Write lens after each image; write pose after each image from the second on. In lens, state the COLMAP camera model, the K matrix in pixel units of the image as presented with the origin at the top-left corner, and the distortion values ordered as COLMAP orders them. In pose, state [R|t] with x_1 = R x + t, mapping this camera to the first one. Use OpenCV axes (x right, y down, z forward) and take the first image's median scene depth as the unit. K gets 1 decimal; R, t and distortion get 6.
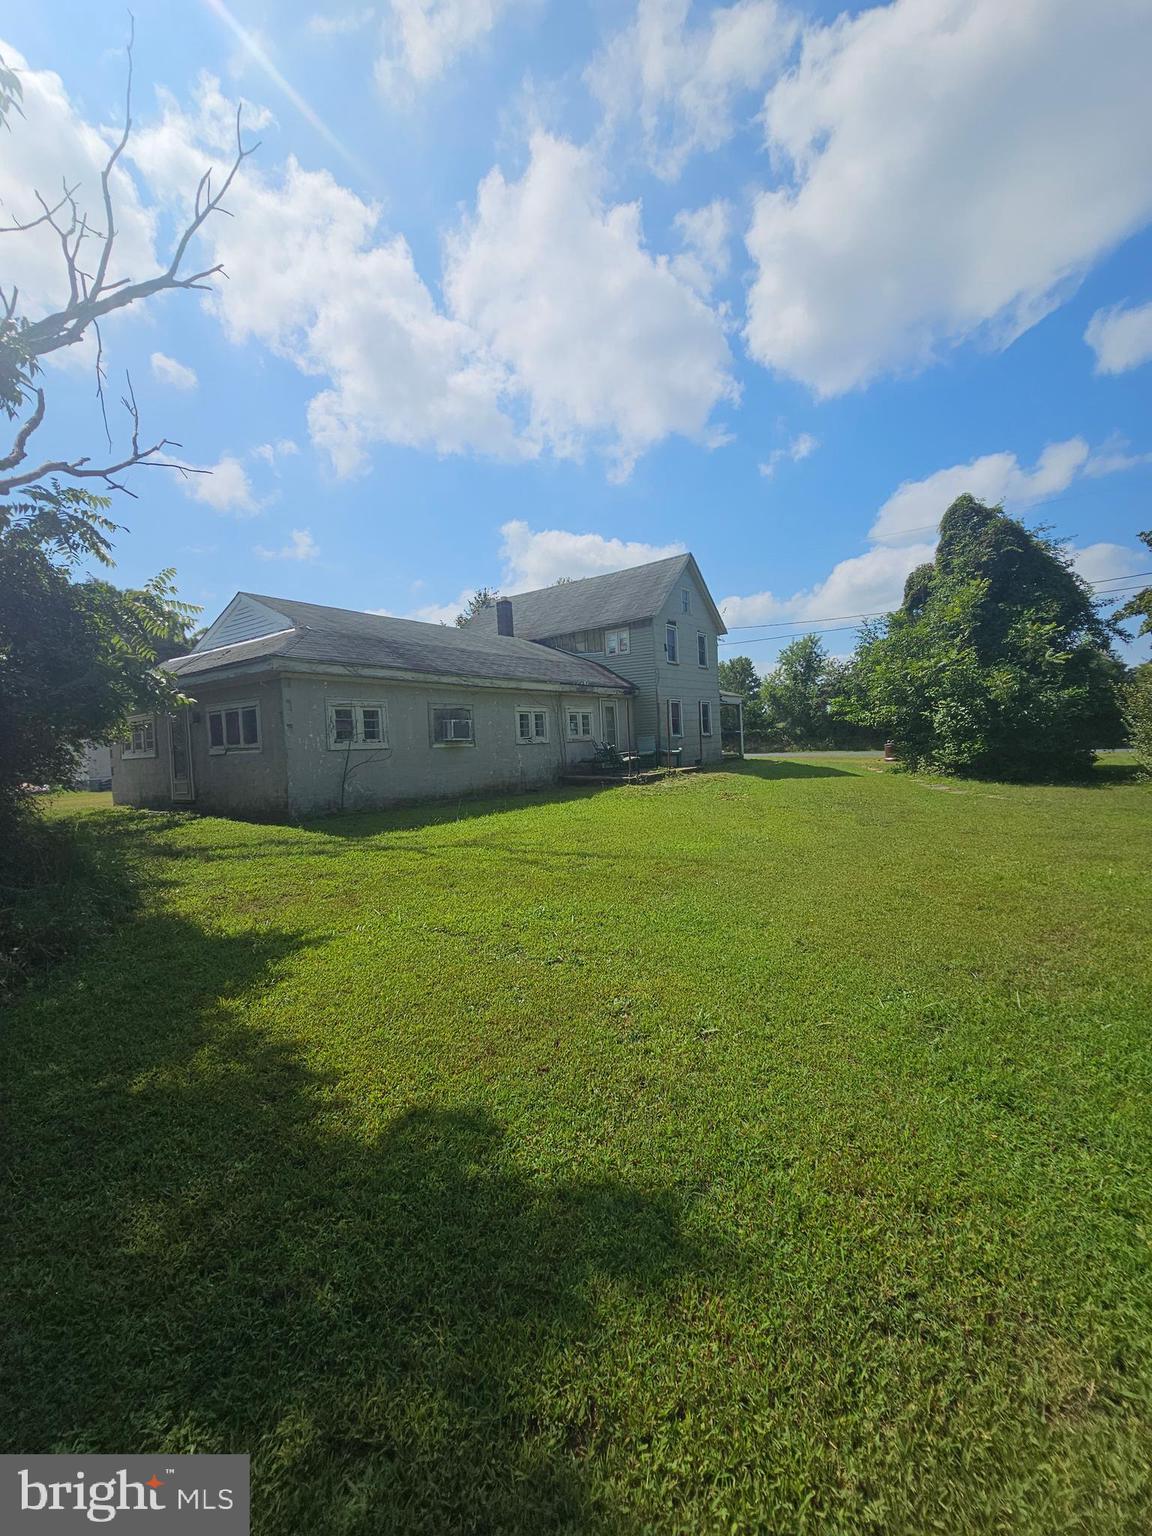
lens RADIAL K [[618.7, 0, 537.7], [0, 618.7, 773.2], [0, 0, 1]] dist [0.000677, 0.000076]
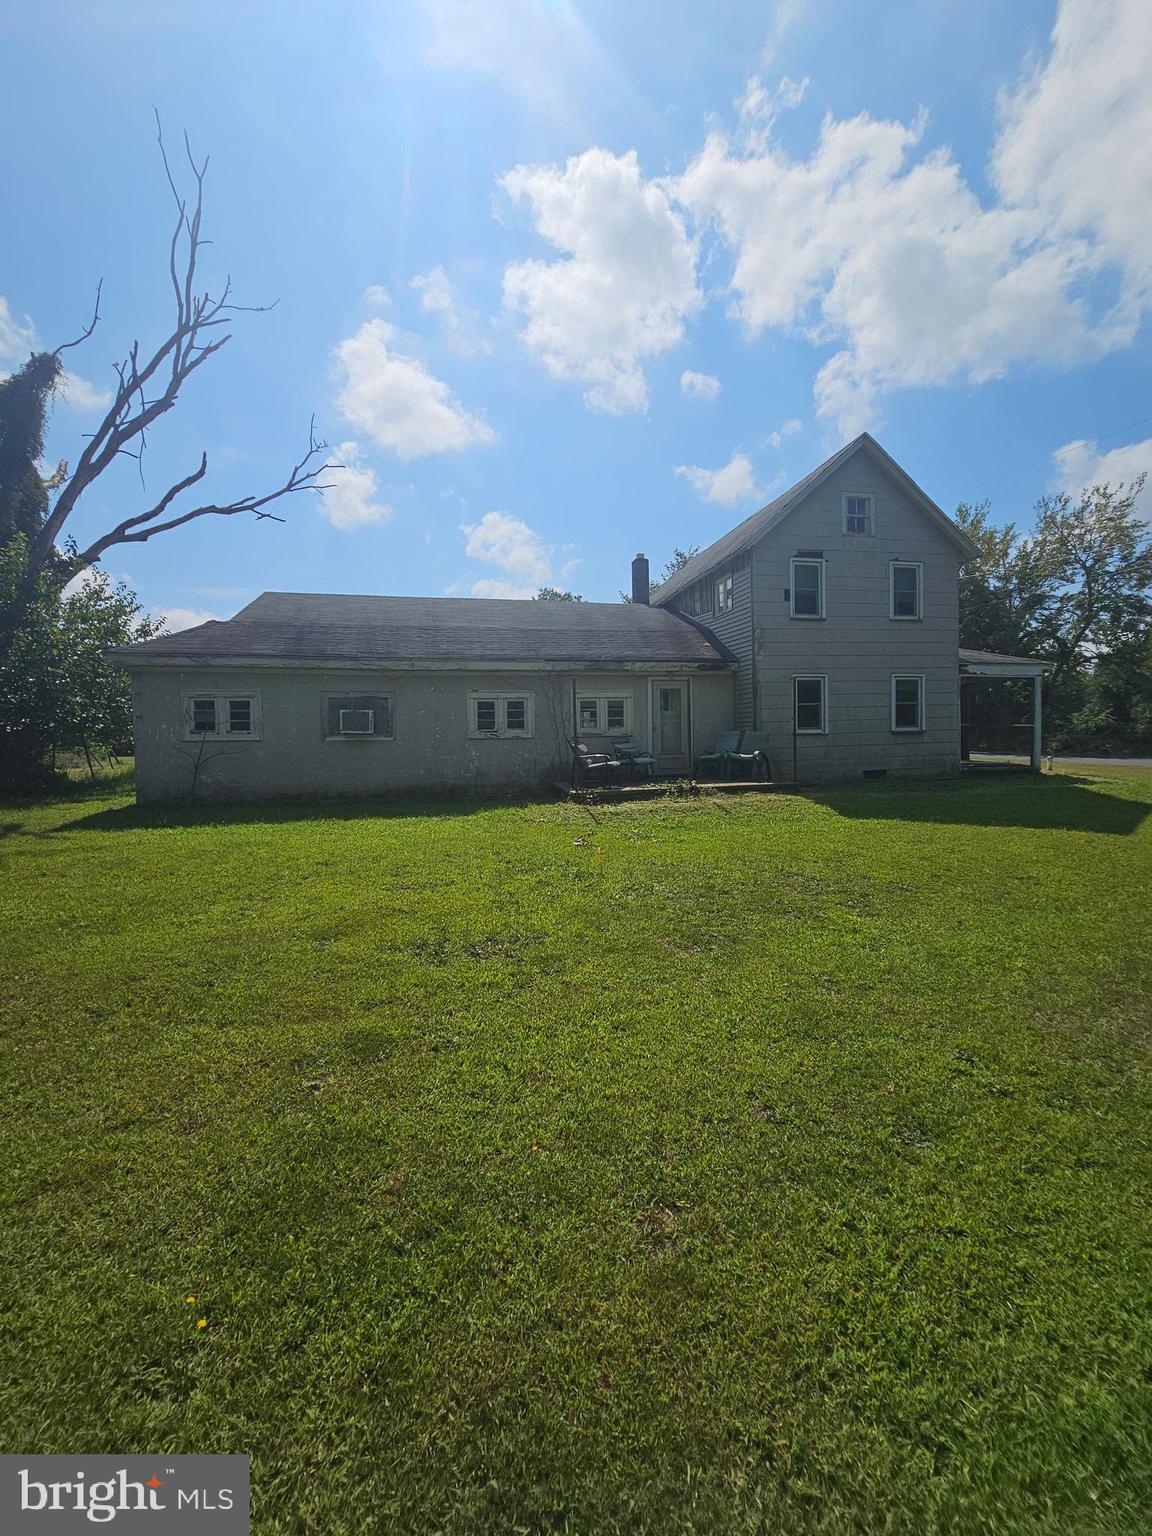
lens RADIAL K [[631.1, 0, 566.6], [0, 631.1, 764.3], [0, 0, 1]] dist [-0.001897, -0.000023]
pose [[0.769407, 0.058170, -0.636104, 0.573485], [-0.048689, 0.998288, 0.032398, -0.044750], [0.636900, 0.006044, 0.770923, 0.427565]]
